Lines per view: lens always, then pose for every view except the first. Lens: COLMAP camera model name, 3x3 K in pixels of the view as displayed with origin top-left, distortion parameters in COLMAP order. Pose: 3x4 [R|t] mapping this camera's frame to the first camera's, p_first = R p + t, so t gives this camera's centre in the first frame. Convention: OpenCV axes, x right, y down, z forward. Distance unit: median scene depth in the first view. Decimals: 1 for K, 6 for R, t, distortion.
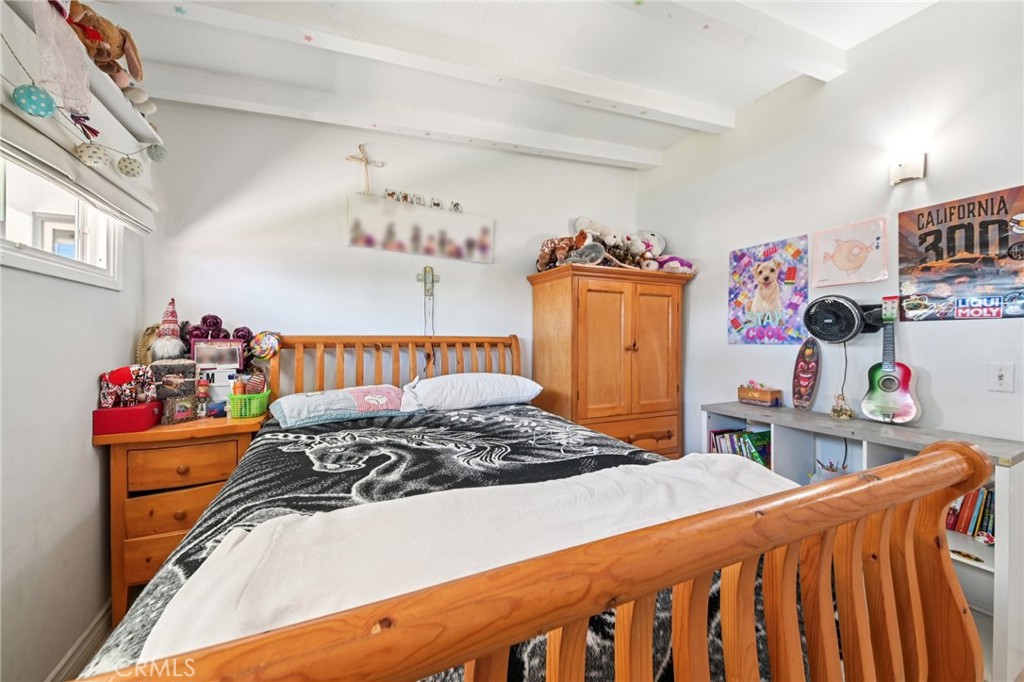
lens RADIAL K [[378.3, 0, 512.9], [0, 378.3, 340.2], [0, 0, 1]] dist [0.006311, -0.001706]
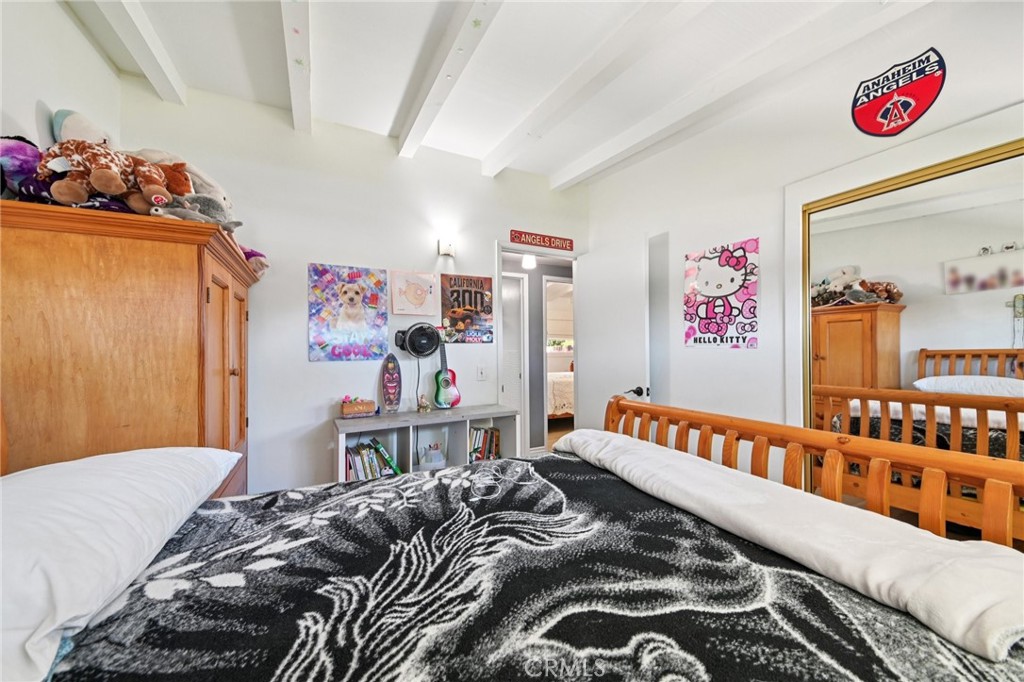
lens RADIAL K [[378.3, 0, 514.6], [0, 378.3, 348.2], [0, 0, 1]] dist [0.006311, -0.001706]
pose [[-0.019910, 0.003535, 0.999796, -0.563452], [0.010942, 0.999935, -0.003318, -0.020301], [-0.999742, 0.010873, -0.019947, 0.755554]]
